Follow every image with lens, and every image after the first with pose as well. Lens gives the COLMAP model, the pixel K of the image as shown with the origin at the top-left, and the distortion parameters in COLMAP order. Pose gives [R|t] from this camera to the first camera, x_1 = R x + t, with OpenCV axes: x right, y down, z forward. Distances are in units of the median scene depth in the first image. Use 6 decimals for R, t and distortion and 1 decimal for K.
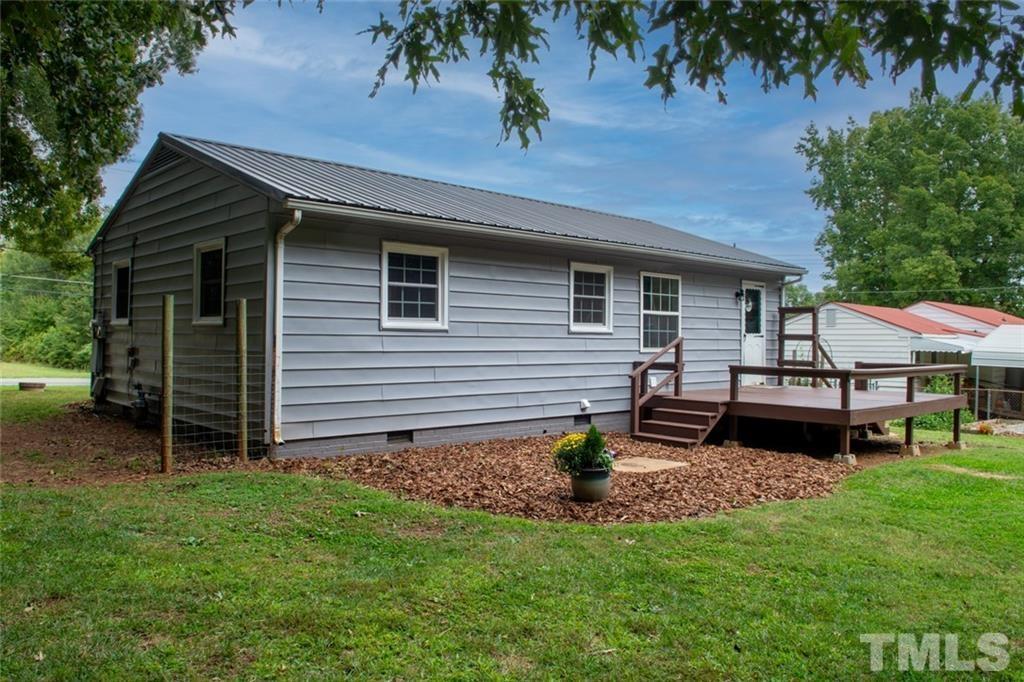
lens RADIAL K [[760.2, 0, 511.9], [0, 760.2, 341.5], [0, 0, 1]] dist [-0.051077, -0.000116]
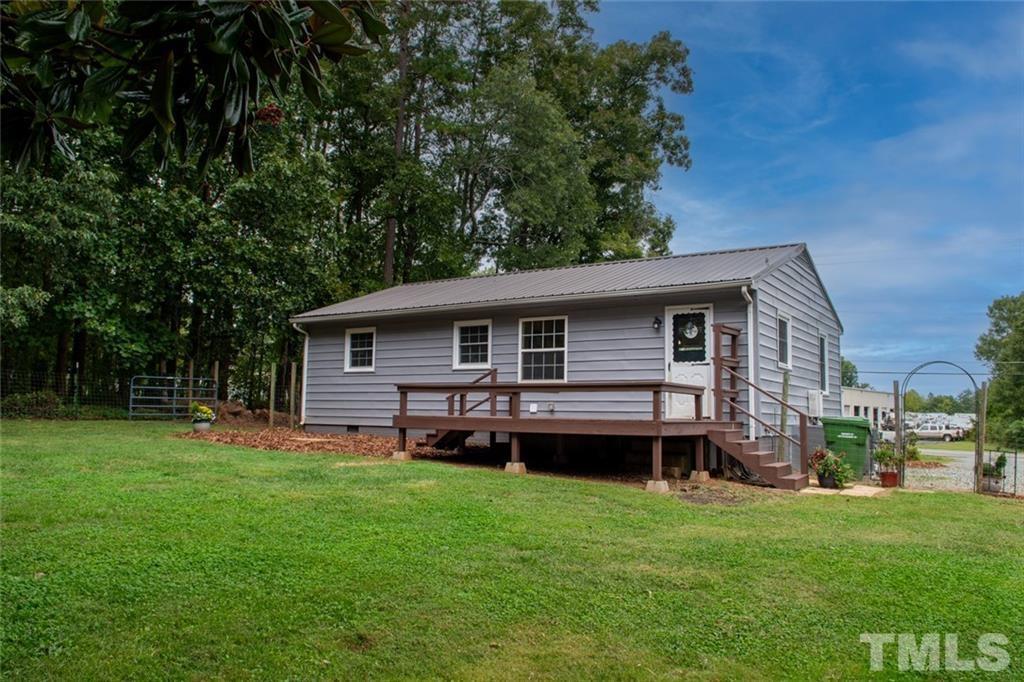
lens RADIAL K [[760.2, 0, 512.4], [0, 760.2, 340.3], [0, 0, 1]] dist [-0.051077, -0.000116]
pose [[0.257656, -0.095620, -0.961494, 1.358513], [-0.010669, 0.994749, -0.101786, 0.070457], [0.966178, 0.036484, 0.255282, 0.665491]]
